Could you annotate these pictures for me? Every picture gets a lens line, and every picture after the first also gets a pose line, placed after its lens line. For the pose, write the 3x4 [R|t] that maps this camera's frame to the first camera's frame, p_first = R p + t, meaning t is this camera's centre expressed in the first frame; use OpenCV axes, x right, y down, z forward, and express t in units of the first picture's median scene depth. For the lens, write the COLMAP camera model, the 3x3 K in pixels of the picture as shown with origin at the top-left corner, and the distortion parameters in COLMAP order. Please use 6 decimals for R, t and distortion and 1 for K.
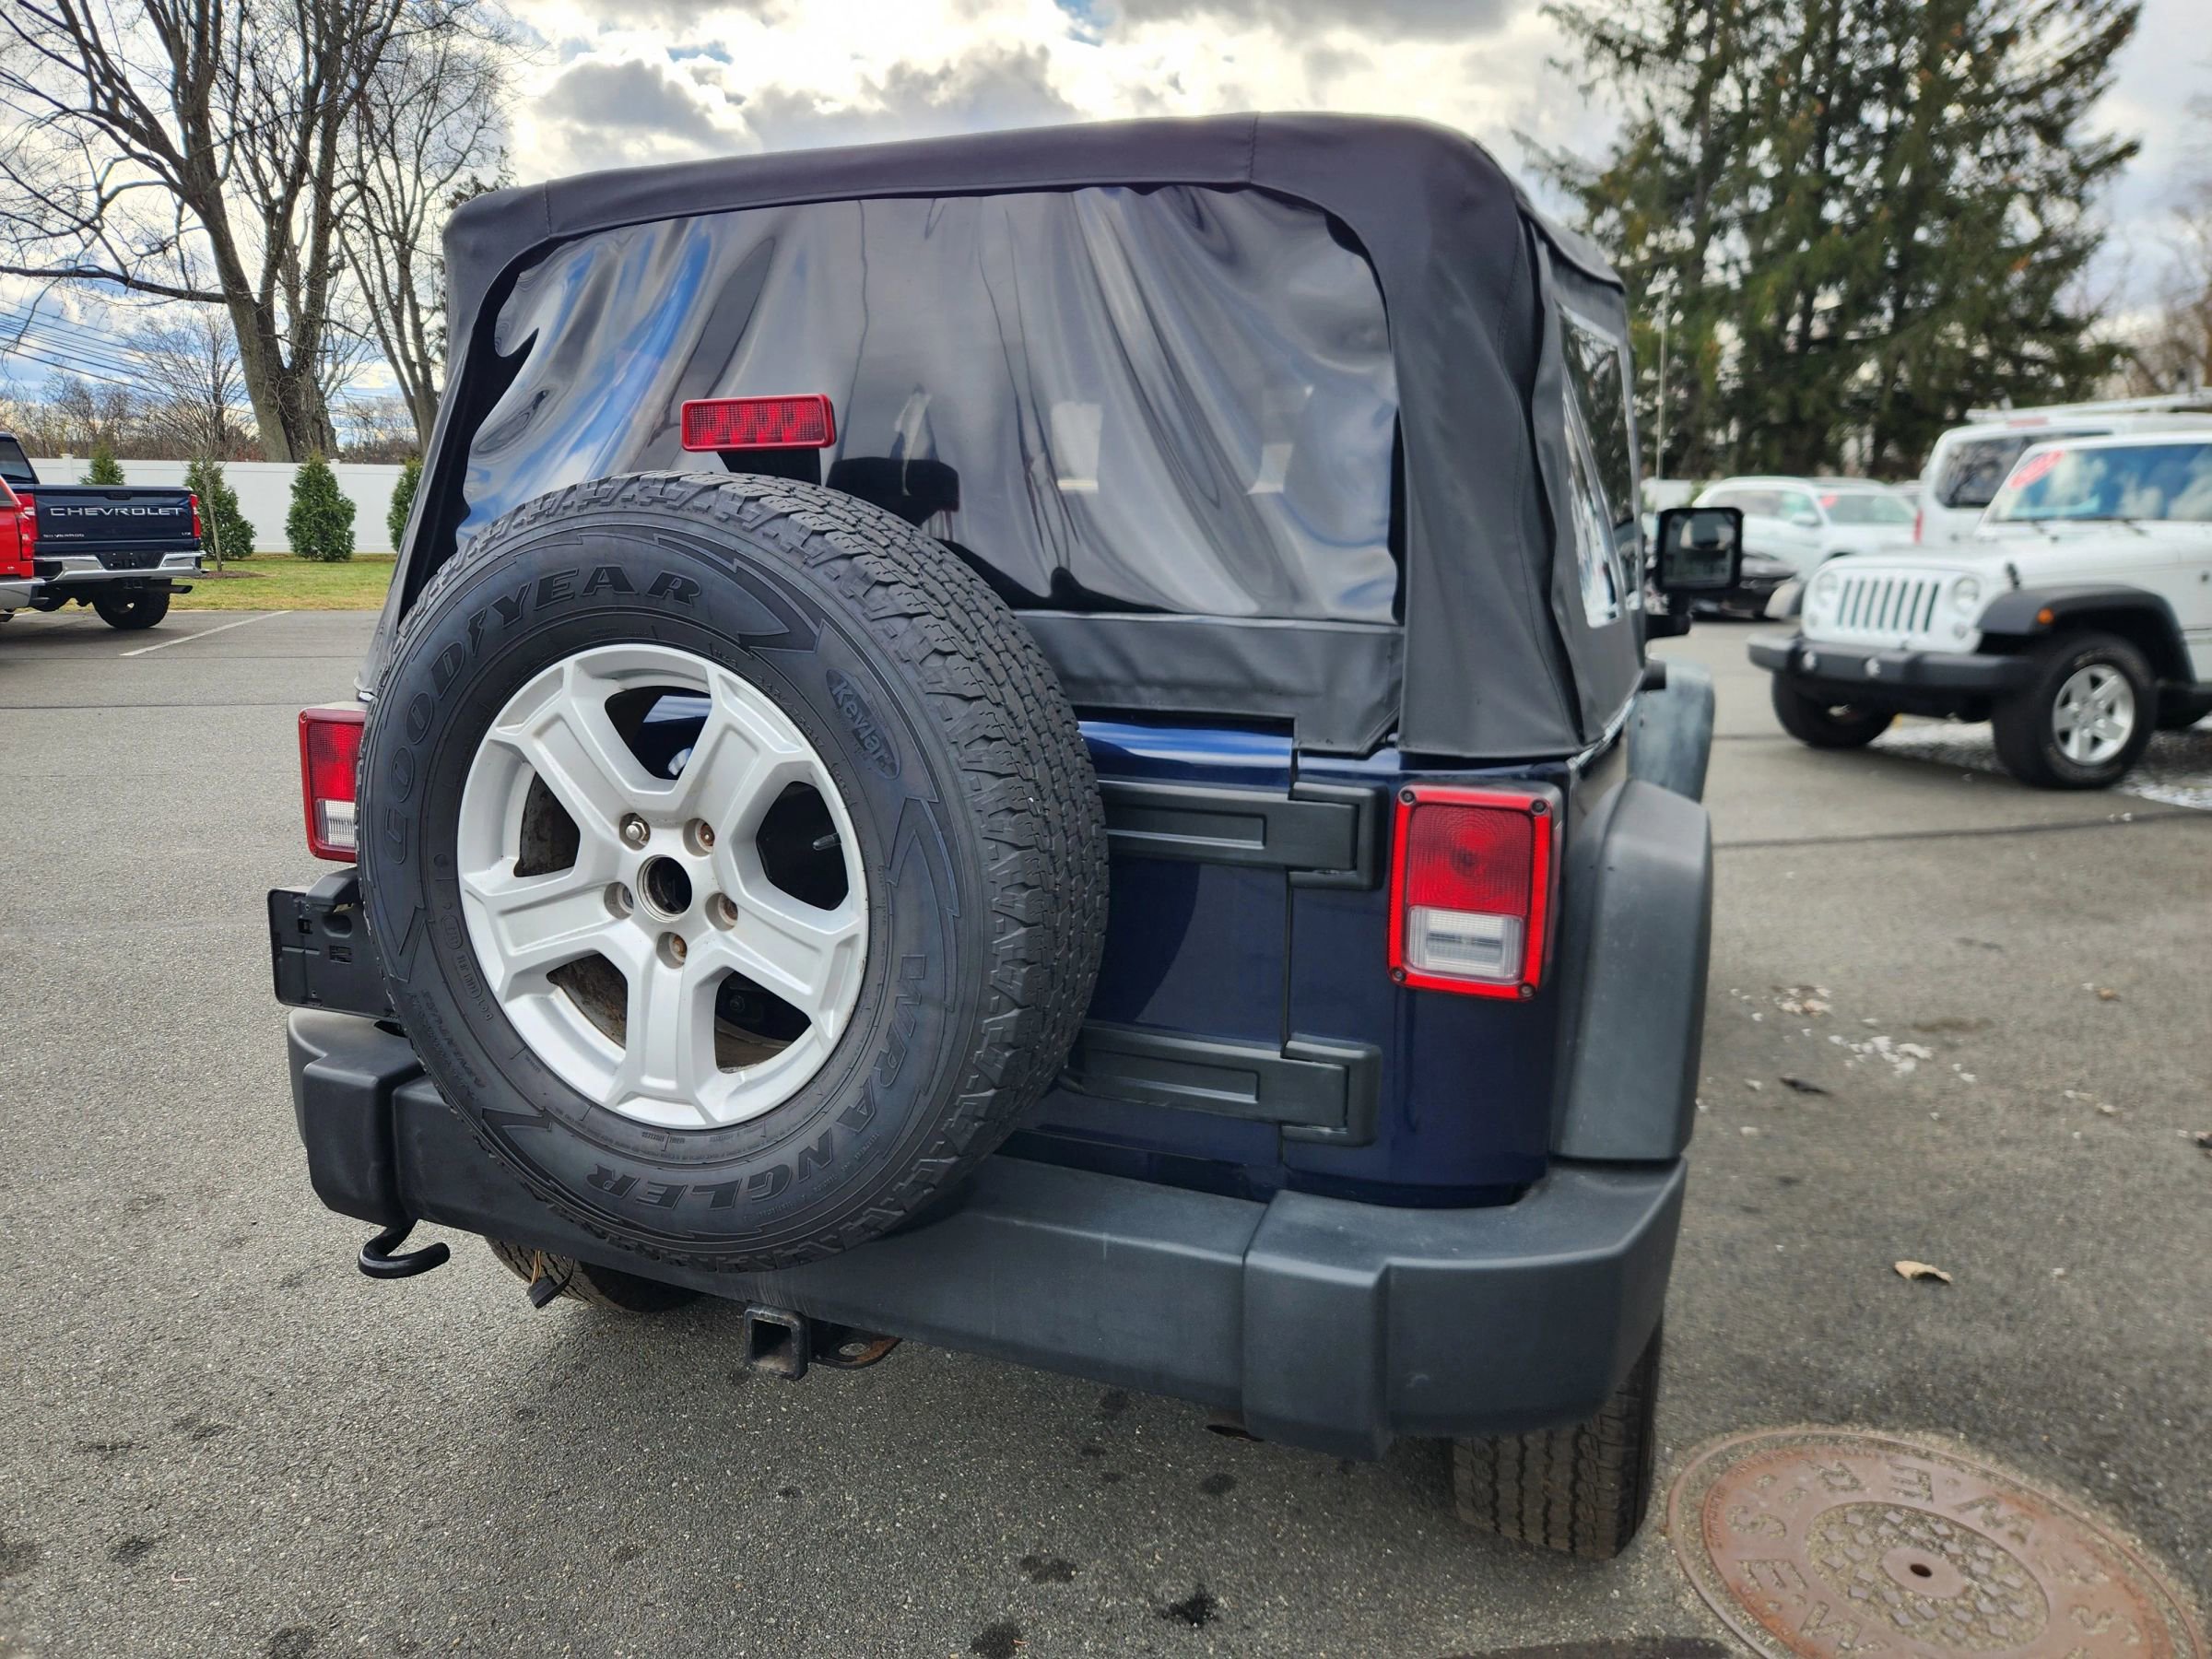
lens RADIAL K [[1500.0, 0, 1016.8], [0, 1500.0, 819.6], [0, 0, 1]] dist [0.067762, -0.058479]
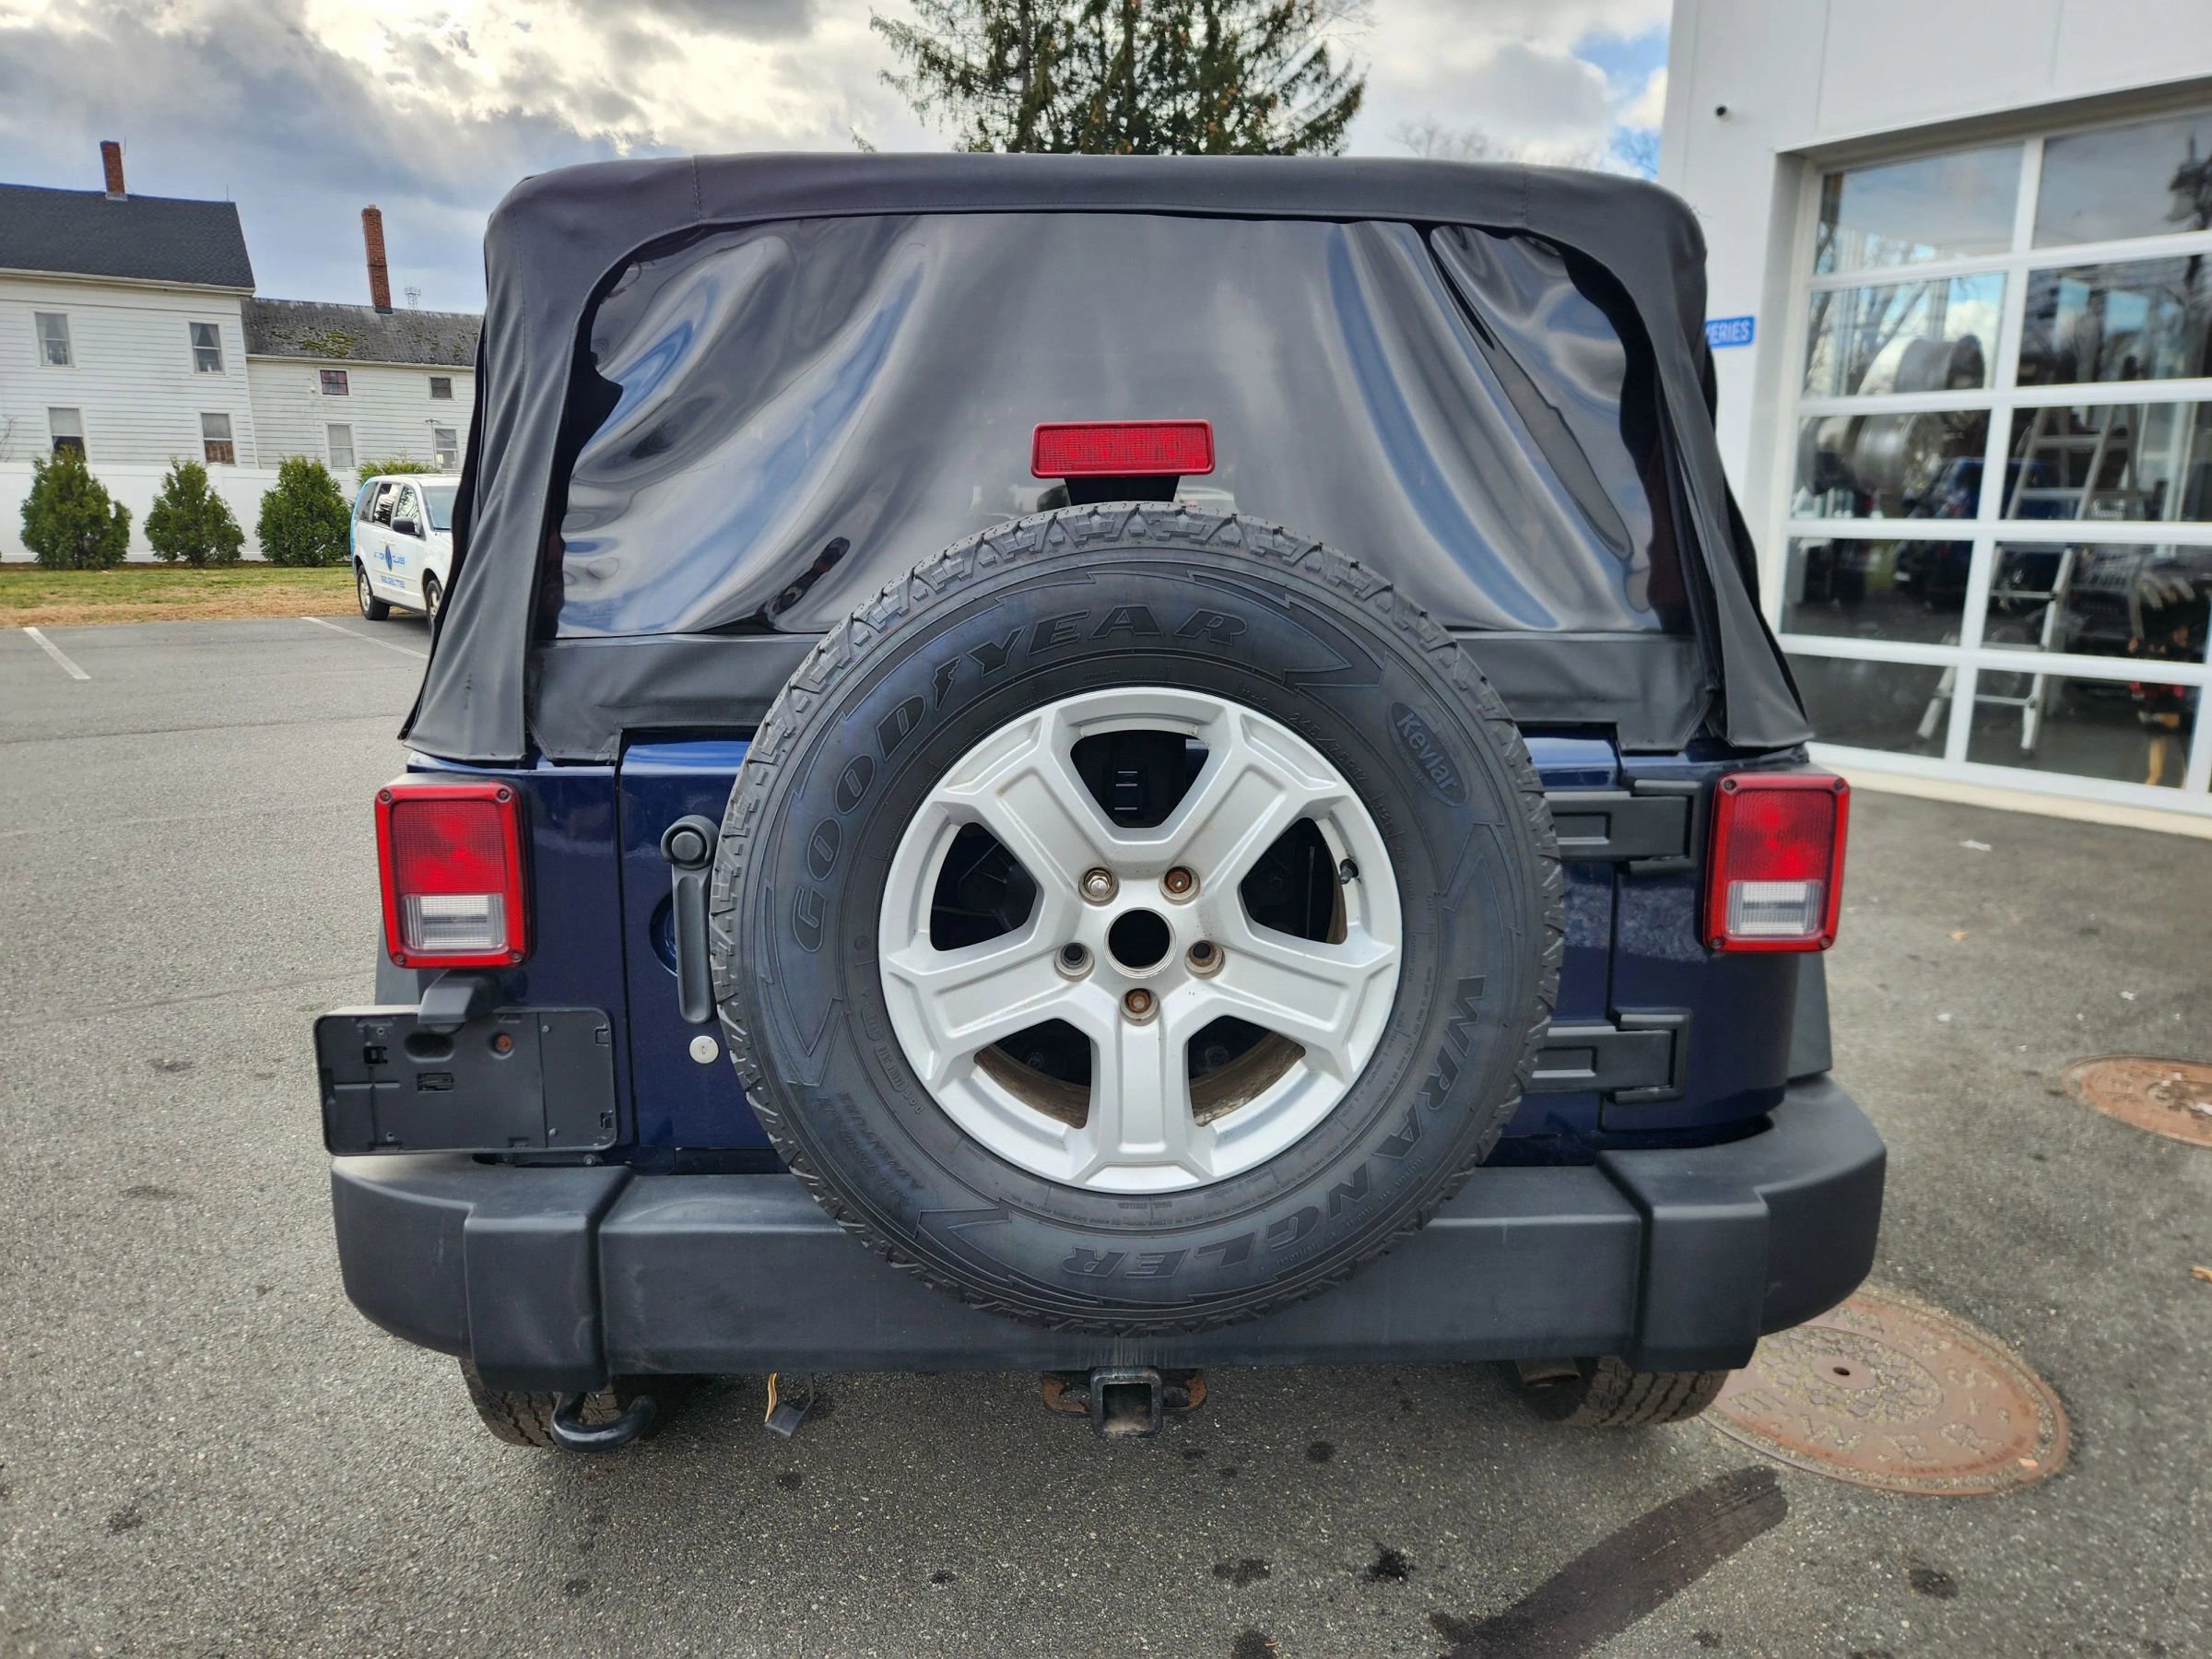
lens RADIAL K [[1524.3, 0, 1038.9], [0, 1524.3, 843.0], [0, 0, 1]] dist [0.073384, -0.067161]
pose [[0.906363, -0.092116, 0.412336, -0.483320], [0.087064, 0.995718, 0.031068, -0.037145], [-0.413432, 0.007741, 0.910502, 0.108233]]
